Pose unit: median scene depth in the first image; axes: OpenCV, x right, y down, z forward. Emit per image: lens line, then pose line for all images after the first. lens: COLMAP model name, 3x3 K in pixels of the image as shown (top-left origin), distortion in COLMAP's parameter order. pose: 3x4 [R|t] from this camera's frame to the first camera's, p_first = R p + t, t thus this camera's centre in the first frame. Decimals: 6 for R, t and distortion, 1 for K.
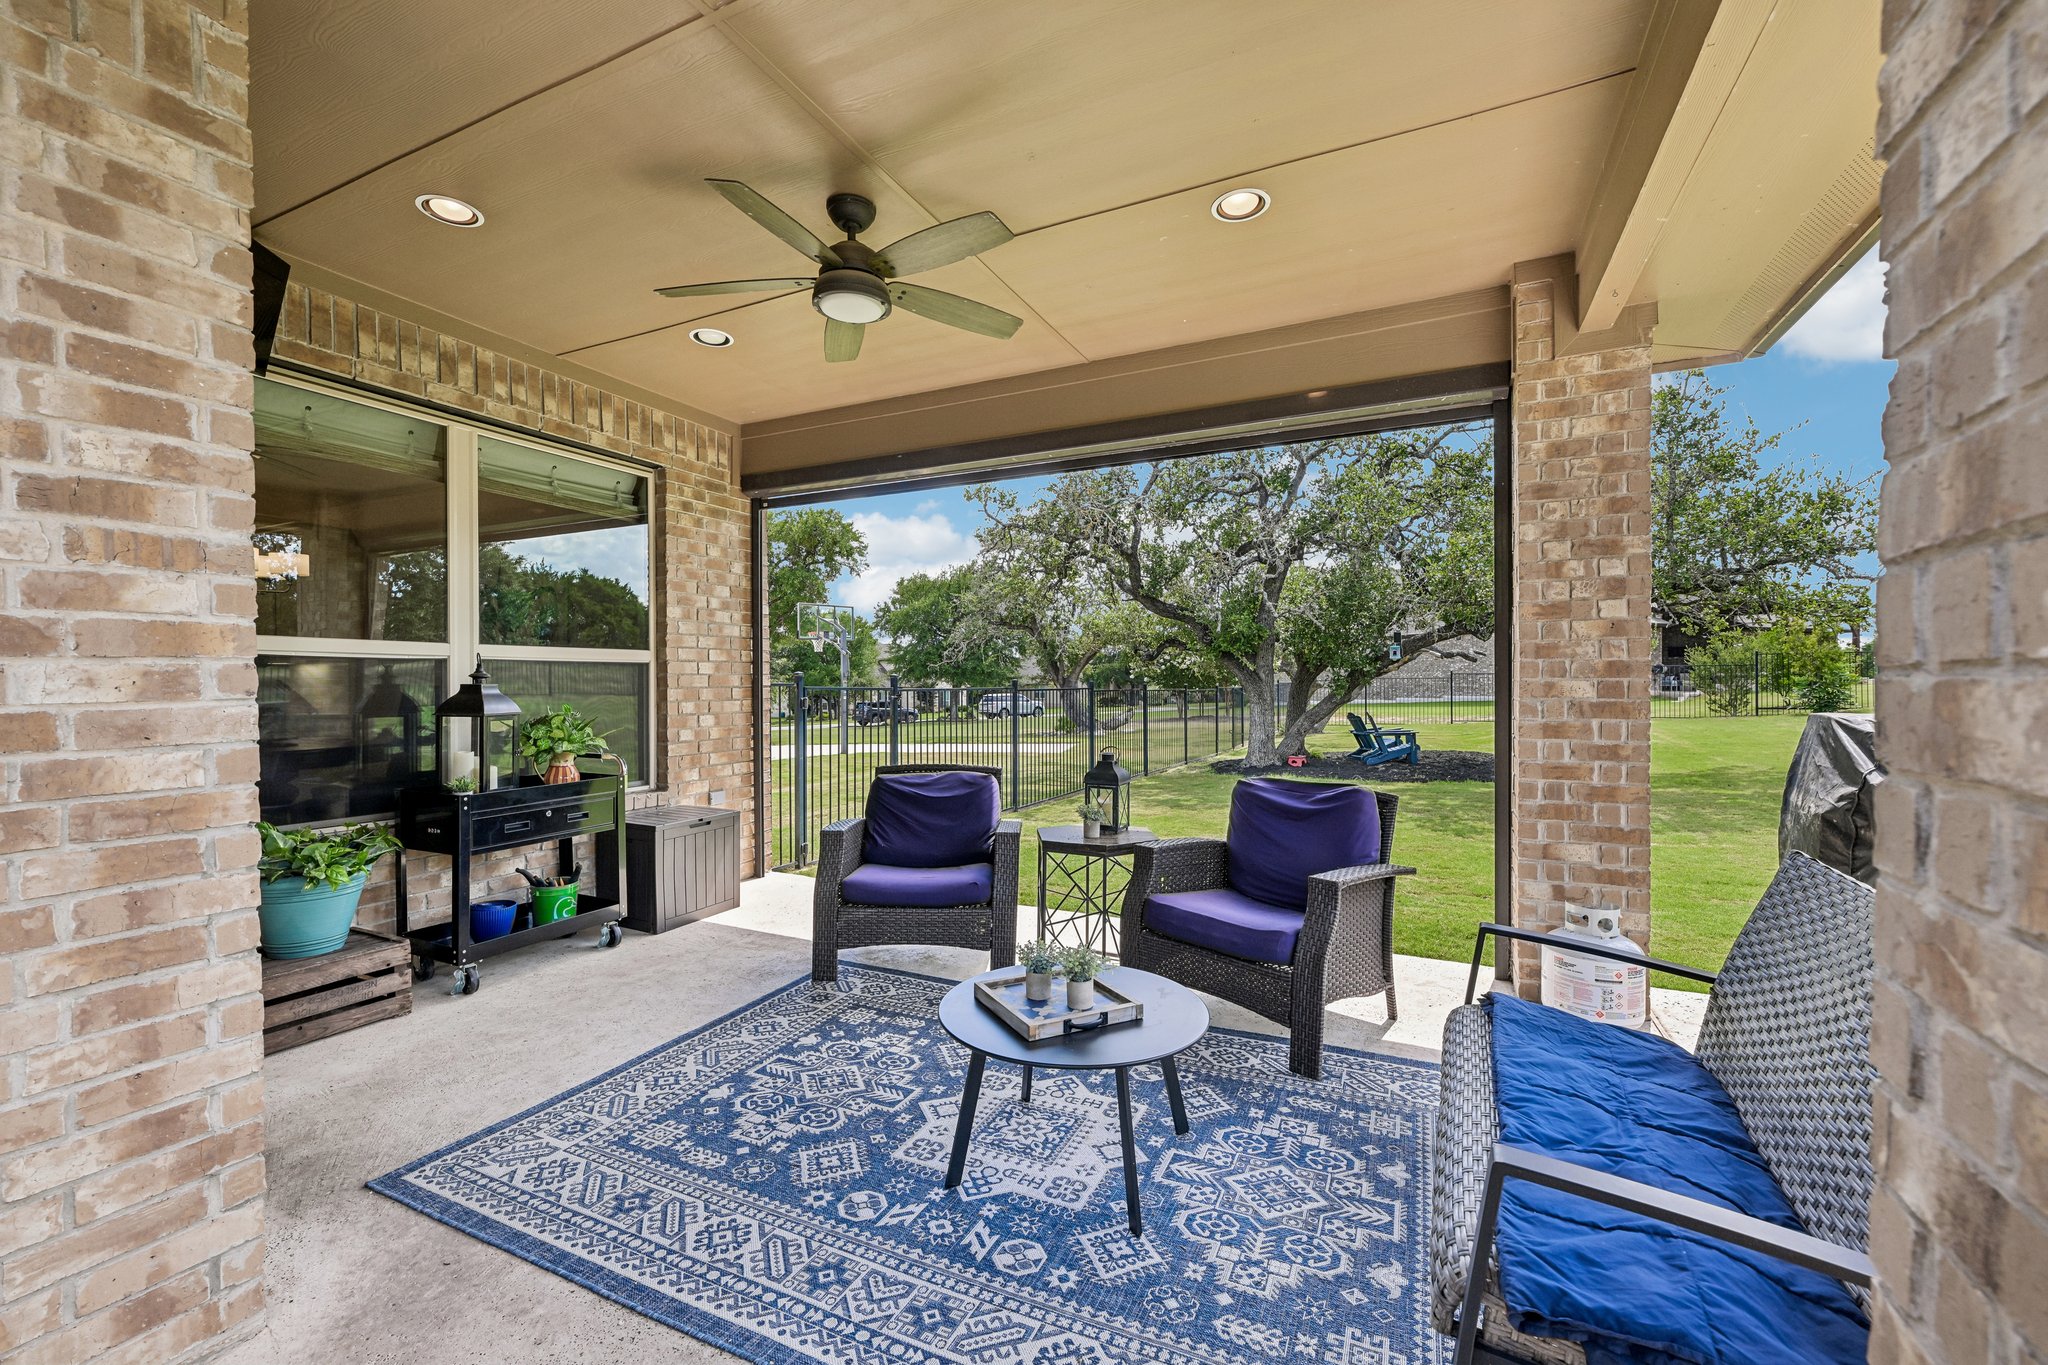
lens RADIAL K [[847.4, 0, 1024.0], [0, 847.4, 682.5], [0, 0, 1]] dist [-0.000115, 0.000104]
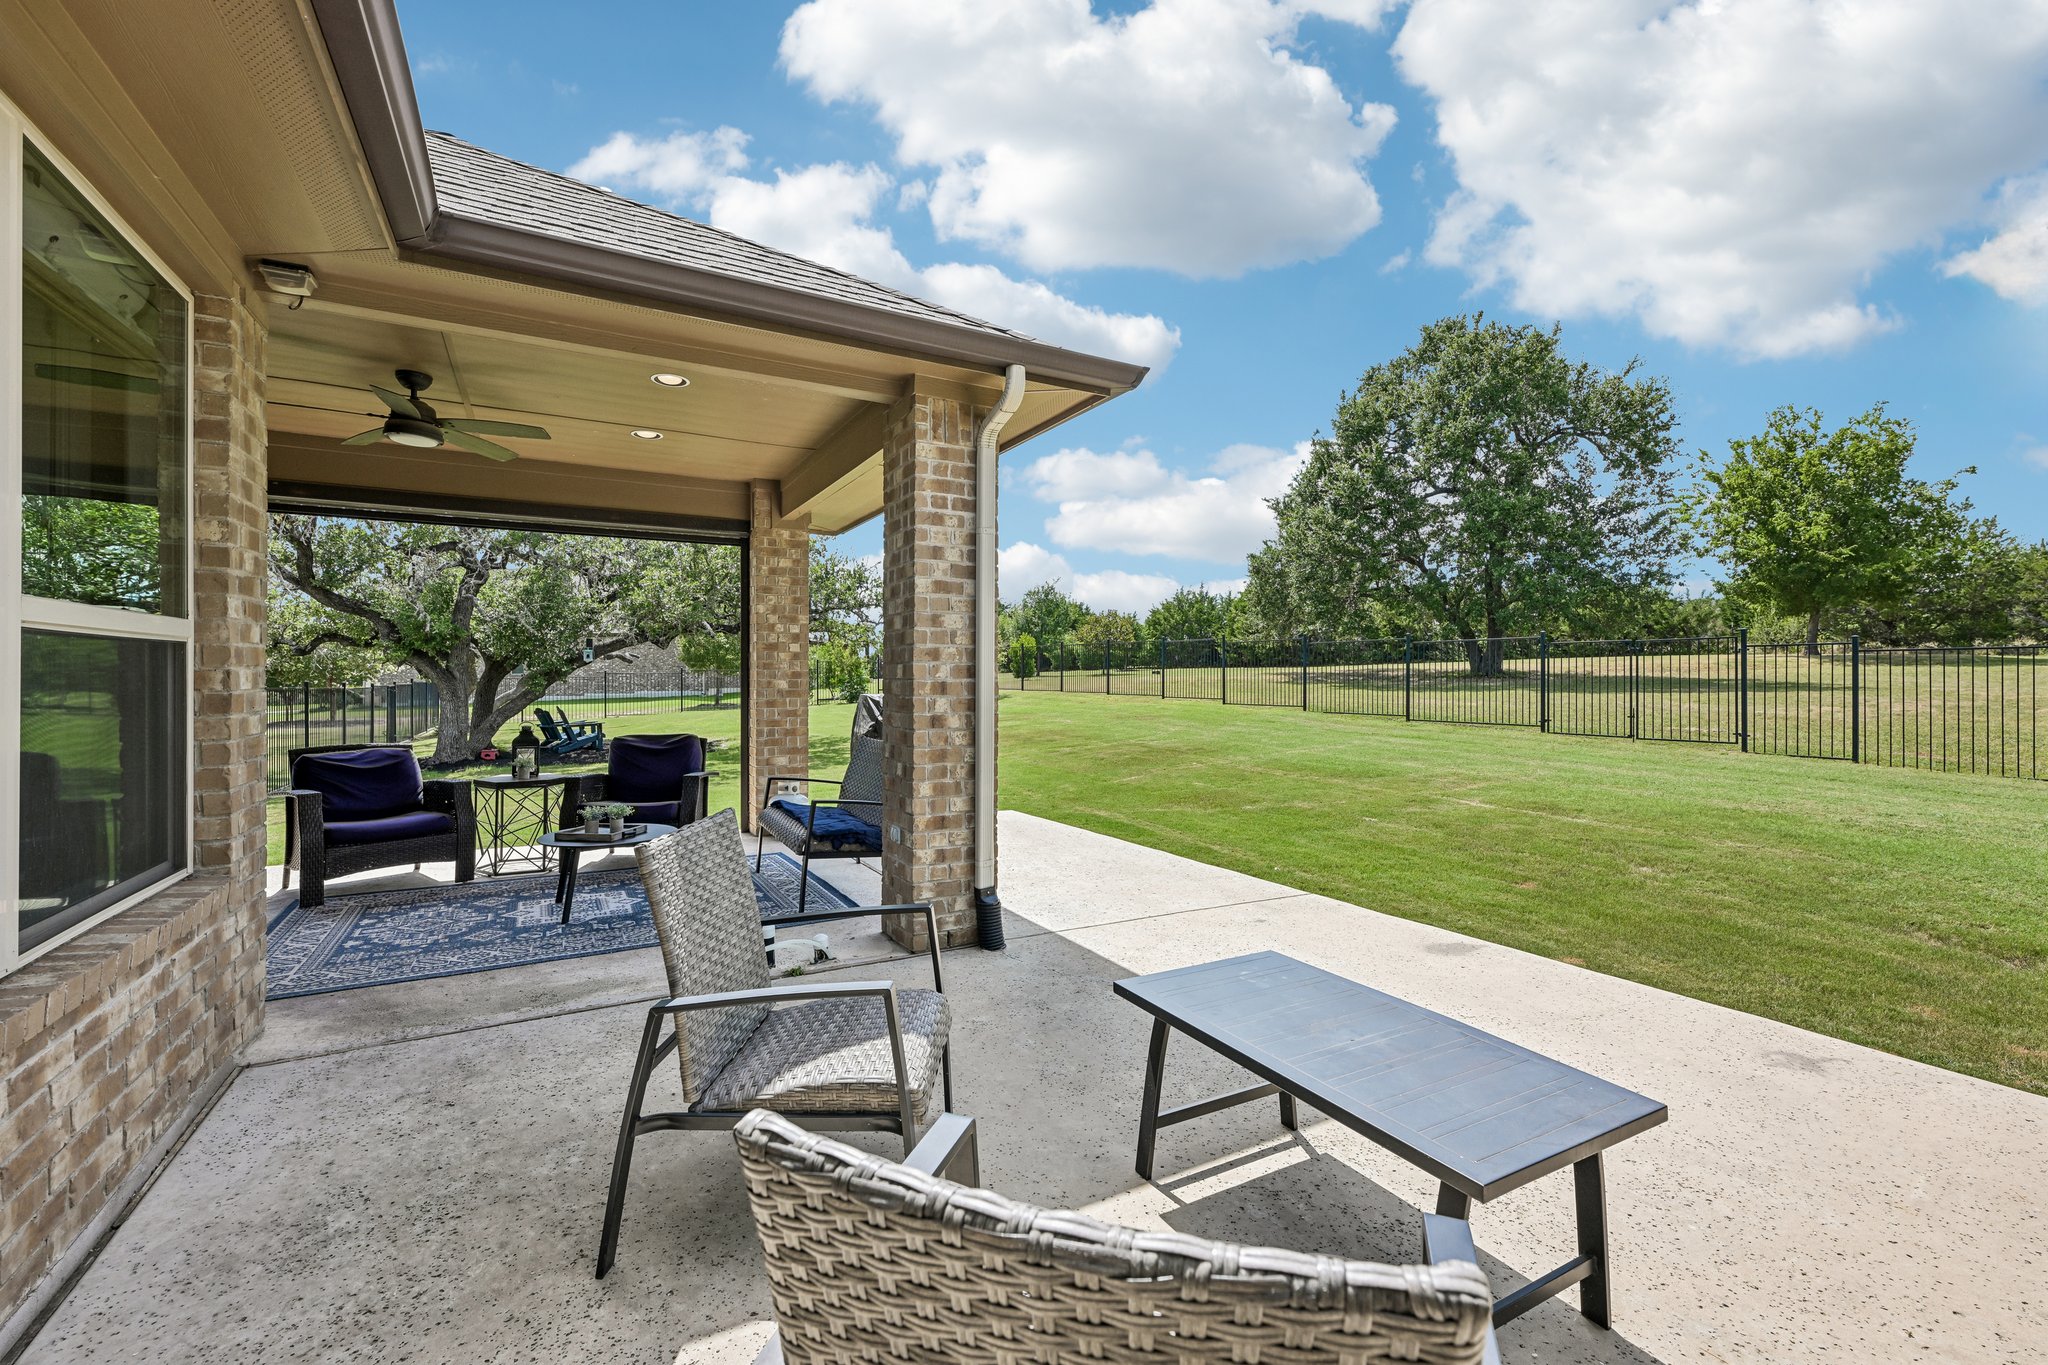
lens RADIAL K [[847.4, 0, 1024.0], [0, 847.4, 682.5], [0, 0, 1]] dist [-0.000115, 0.000104]
pose [[0.572490, 0.001341, 0.819910, -0.756998], [-0.002557, 0.999997, 0.000150, 0.001201], [-0.819907, -0.002183, 0.572492, -0.737153]]
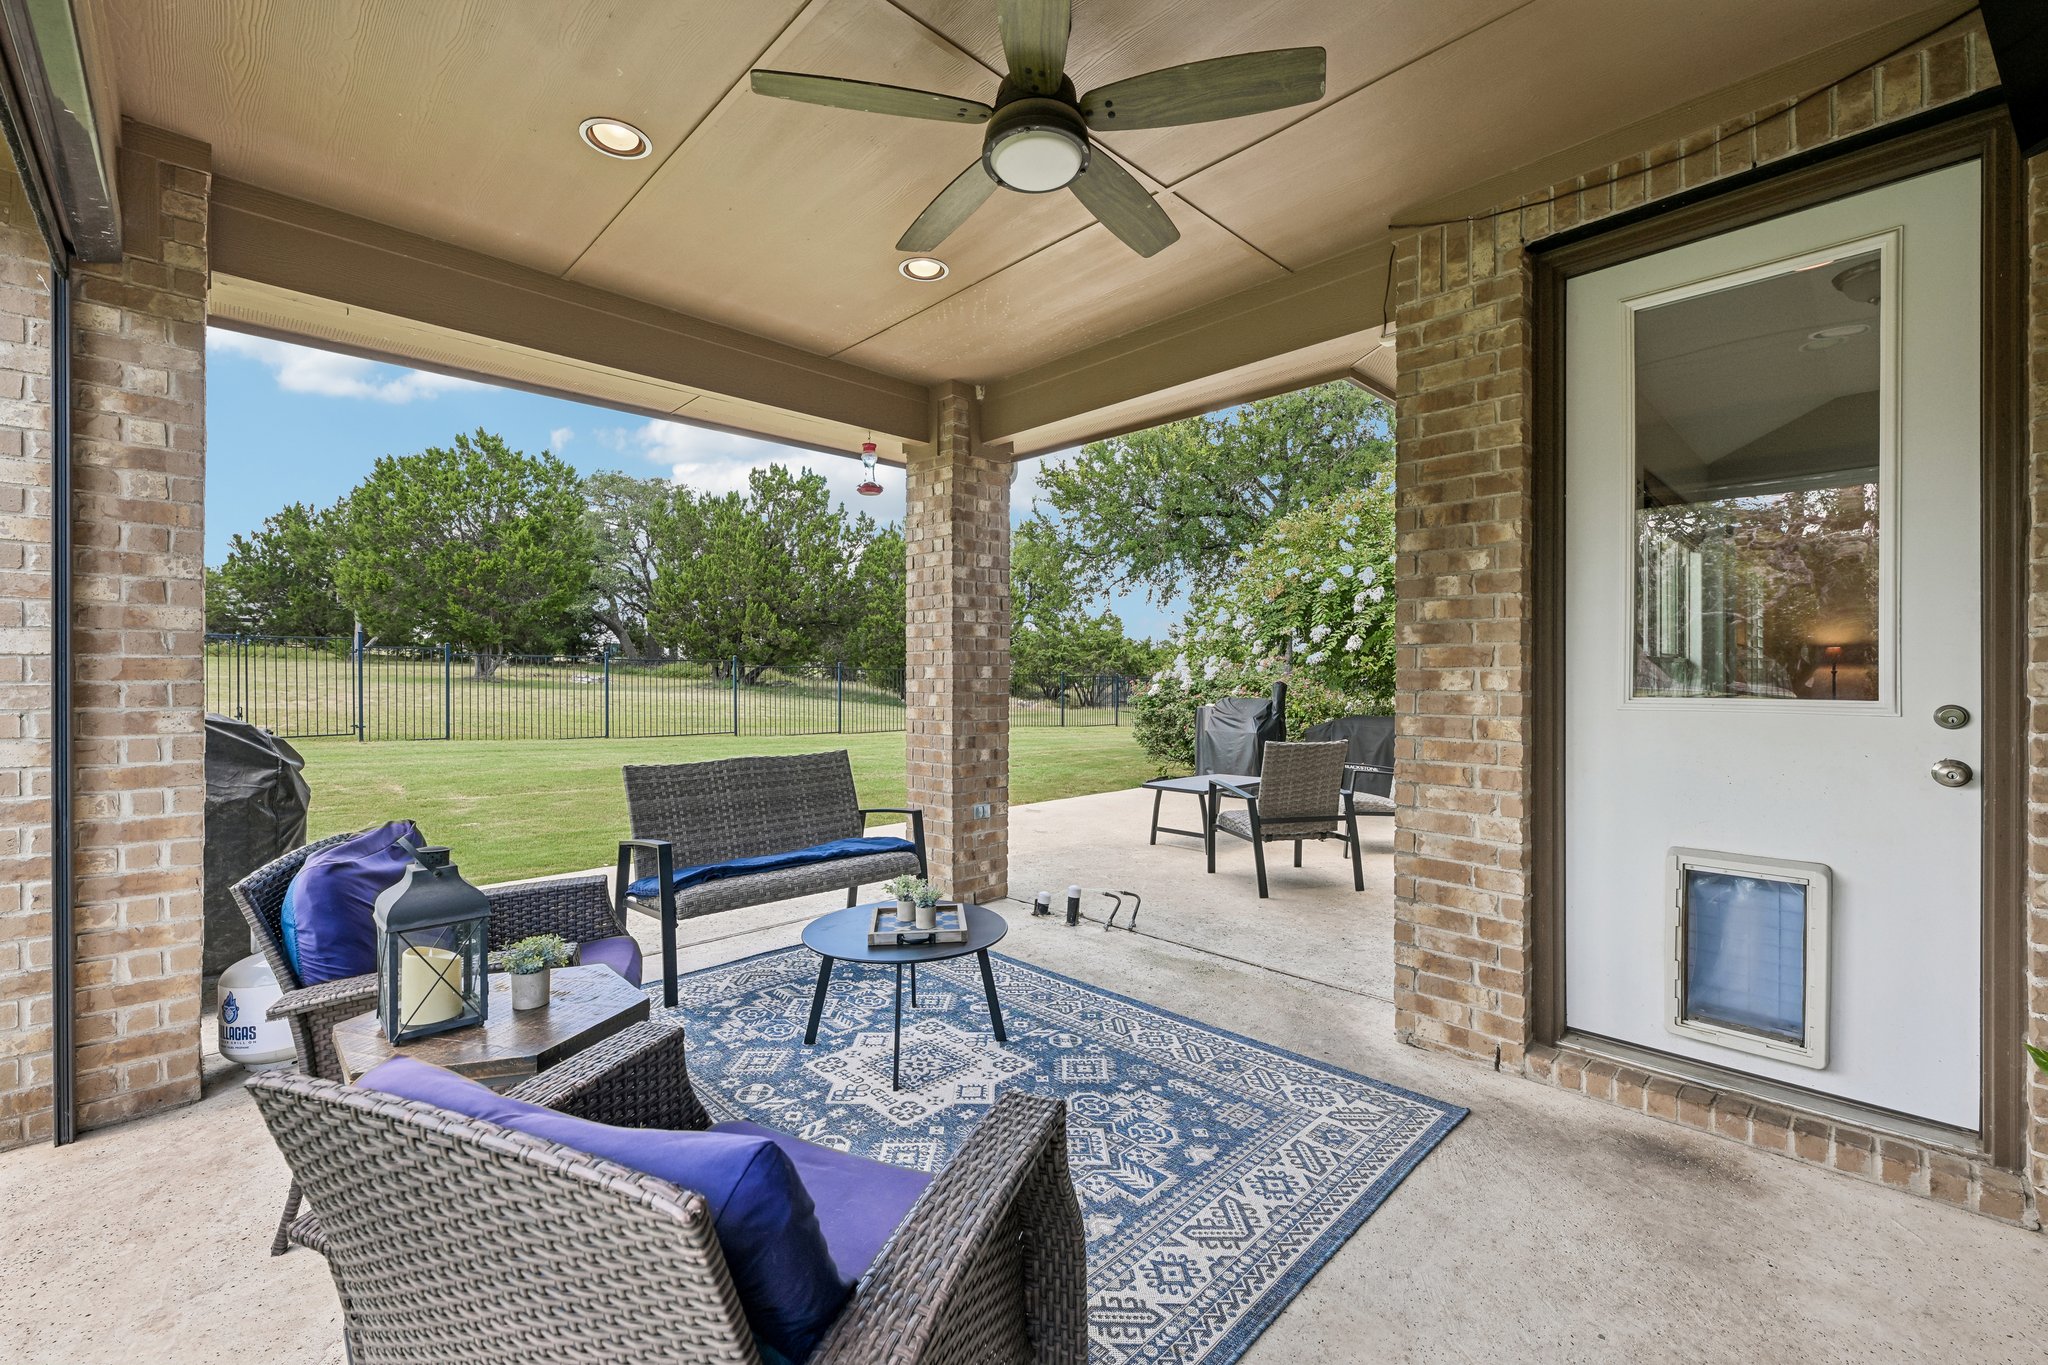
lens RADIAL K [[847.4, 0, 1024.0], [0, 847.4, 682.5], [0, 0, 1]] dist [-0.000115, 0.000104]
pose [[-0.941871, 0.001188, 0.335973, -0.391857], [0.003288, 0.999978, 0.005683, -0.004777], [-0.335959, 0.006457, -0.941855, 1.527446]]
